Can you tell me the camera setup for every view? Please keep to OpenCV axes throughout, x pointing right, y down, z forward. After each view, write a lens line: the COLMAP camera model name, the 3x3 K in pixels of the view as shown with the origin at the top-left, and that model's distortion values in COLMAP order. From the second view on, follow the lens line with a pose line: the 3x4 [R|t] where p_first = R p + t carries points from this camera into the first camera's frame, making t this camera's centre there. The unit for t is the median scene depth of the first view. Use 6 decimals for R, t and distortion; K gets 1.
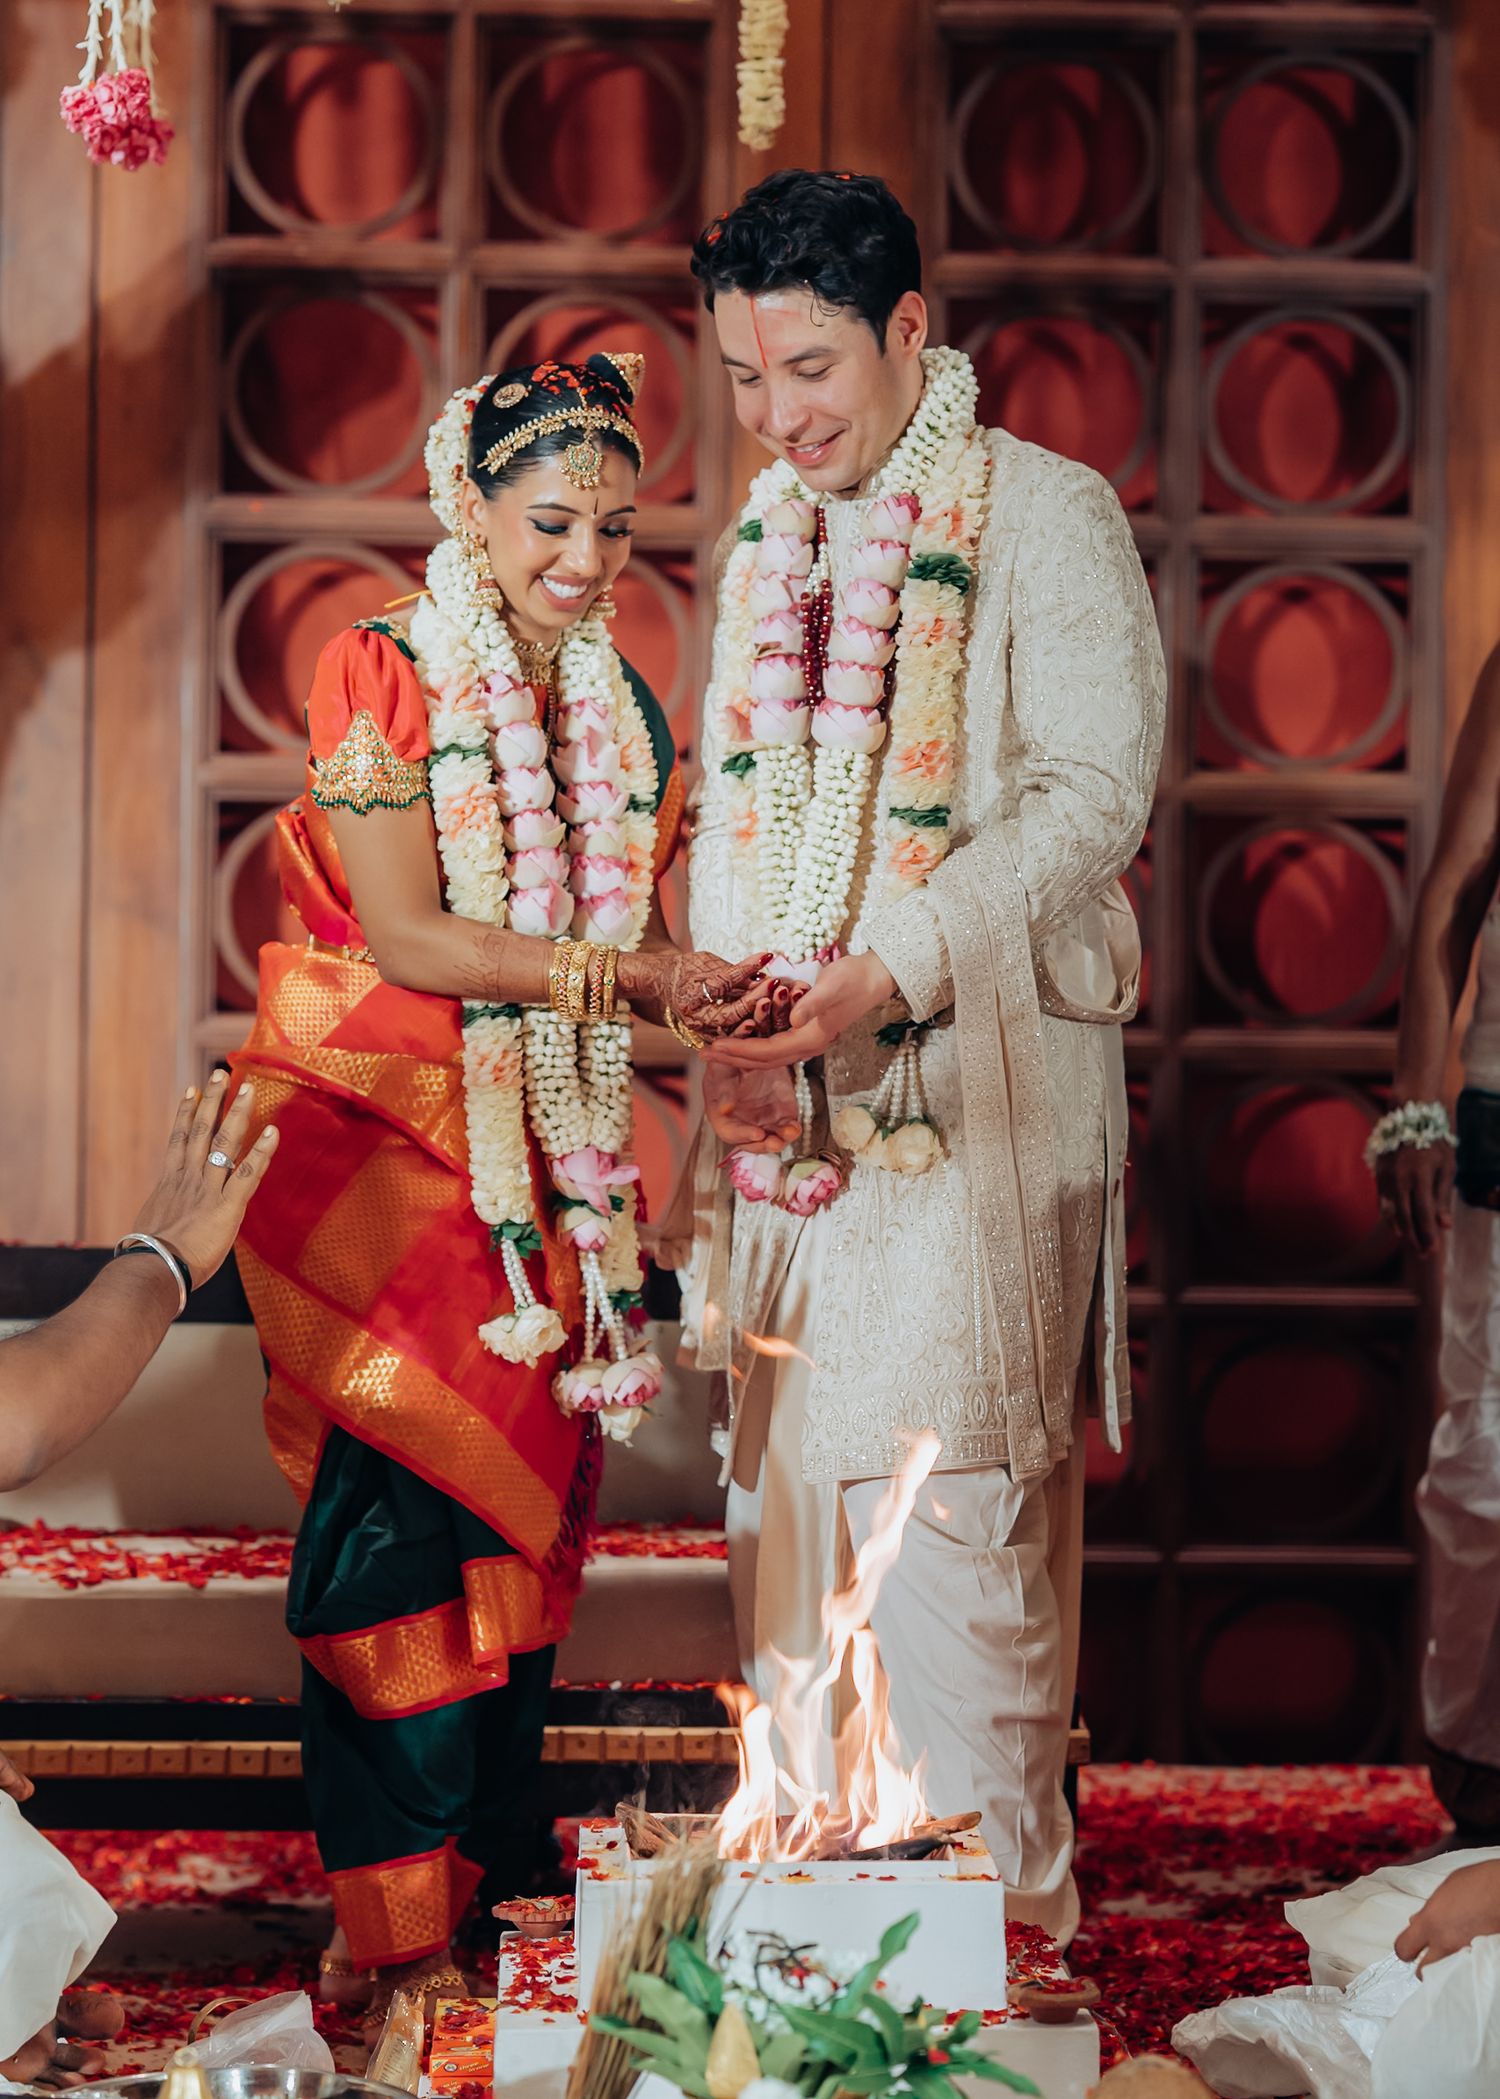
lens RADIAL K [[4788.6, 0, 750.0], [0, 4788.6, 1049.5], [0, 0, 1]] dist [-0.090008, 0.022218]
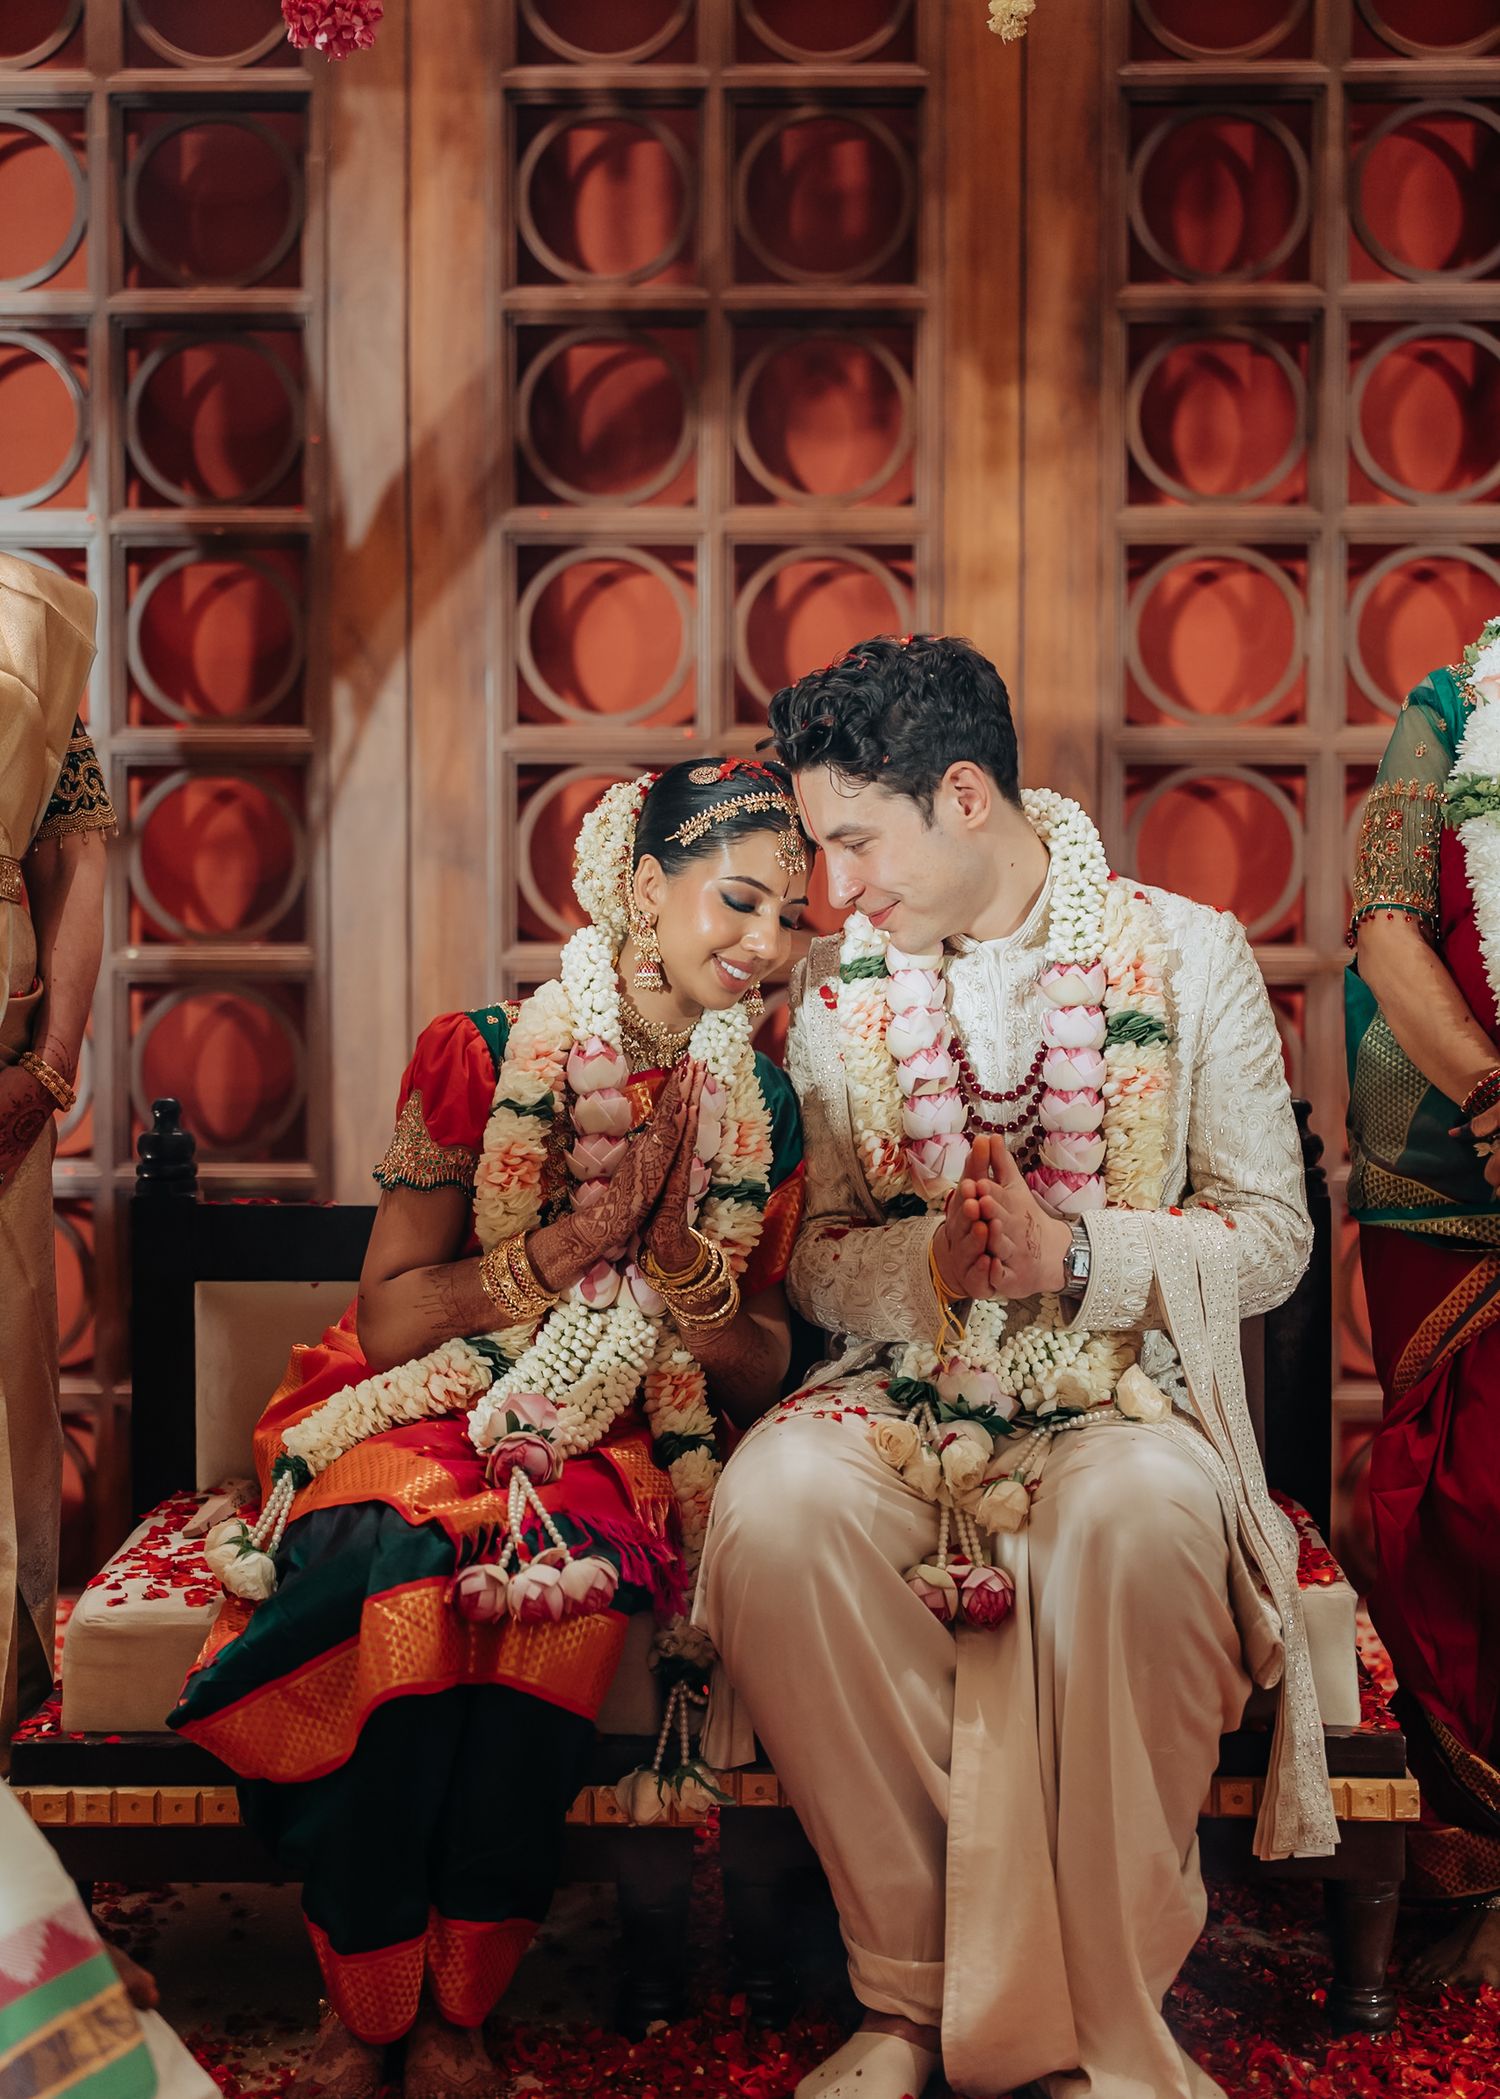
lens RADIAL K [[1973.2, 0, 750.0], [0, 1973.2, 1049.5], [0, 0, 1]] dist [0.000275, -0.004005]
pose [[0.997880, -0.008651, -0.064503, -0.021931], [0.013162, 0.997472, 0.069835, -0.014441], [0.063735, -0.070536, 0.995471, 0.499877]]
